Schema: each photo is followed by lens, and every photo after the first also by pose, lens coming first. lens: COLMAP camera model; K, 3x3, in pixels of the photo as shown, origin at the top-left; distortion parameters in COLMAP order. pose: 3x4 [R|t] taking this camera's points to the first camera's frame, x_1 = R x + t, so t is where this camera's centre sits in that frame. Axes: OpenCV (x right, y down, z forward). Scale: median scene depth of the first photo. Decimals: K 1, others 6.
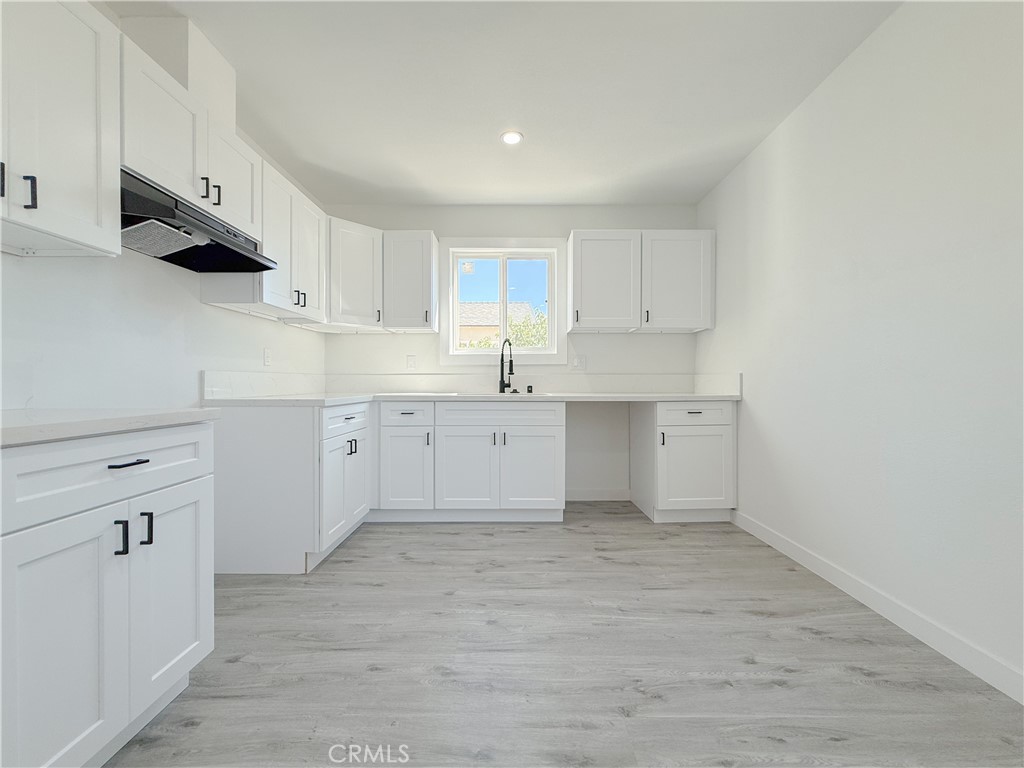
lens RADIAL K [[410.5, 0, 510.5], [0, 410.5, 384.0], [0, 0, 1]] dist [-0.000749, 0.001109]
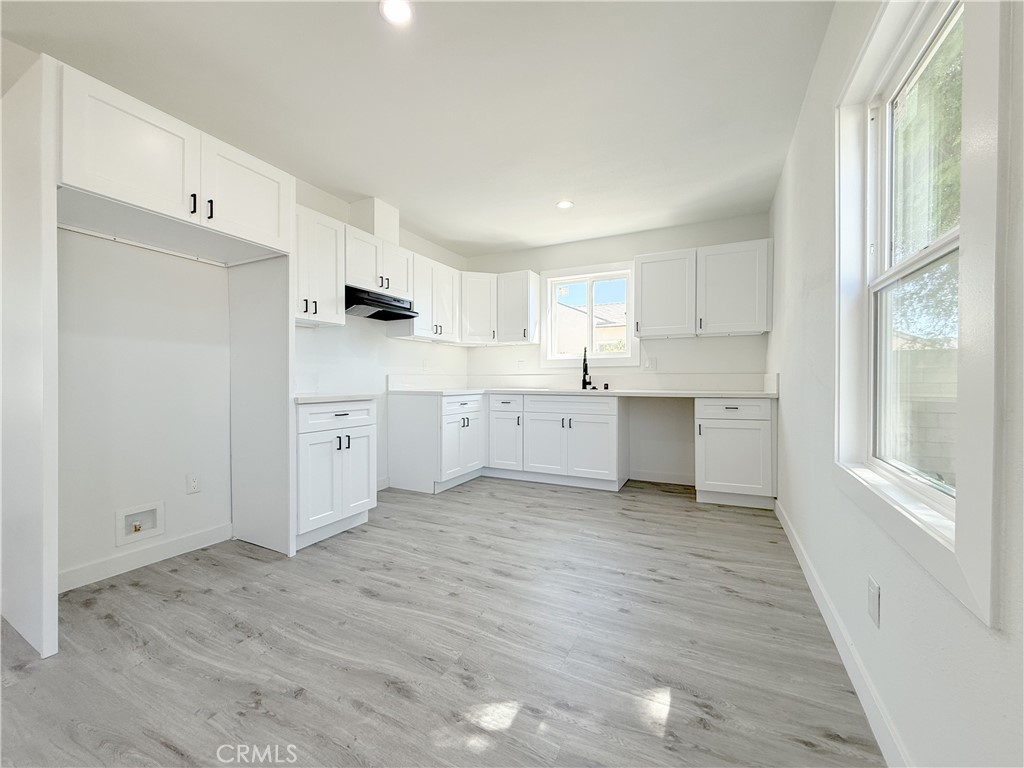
lens RADIAL K [[410.5, 0, 509.5], [0, 410.5, 384.4], [0, 0, 1]] dist [-0.000749, 0.001109]
pose [[0.895574, 0.004981, -0.444884, 0.468198], [-0.001392, 0.999964, 0.008394, -0.004830], [0.444910, -0.006898, 0.895549, -0.333628]]
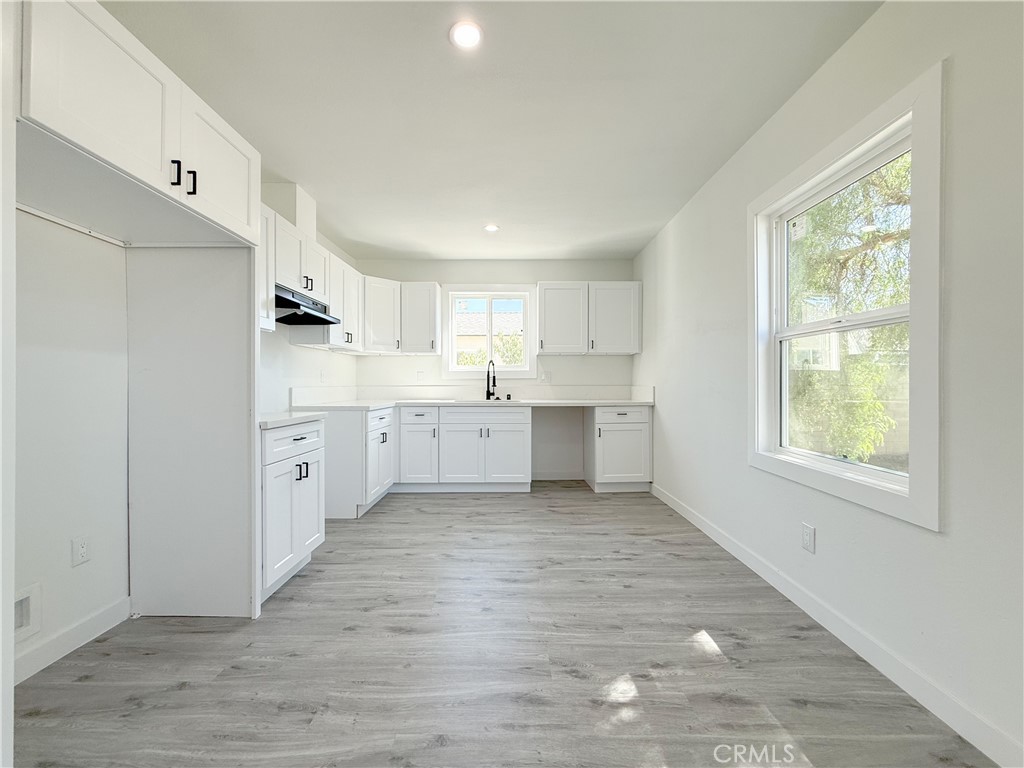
lens RADIAL K [[410.5, 0, 509.9], [0, 410.5, 385.0], [0, 0, 1]] dist [-0.000749, 0.001109]
pose [[0.999998, -0.001451, 0.001387, 0.068233], [0.001453, 0.999997, -0.002027, -0.033633], [-0.001384, 0.002029, 0.999997, -0.485789]]
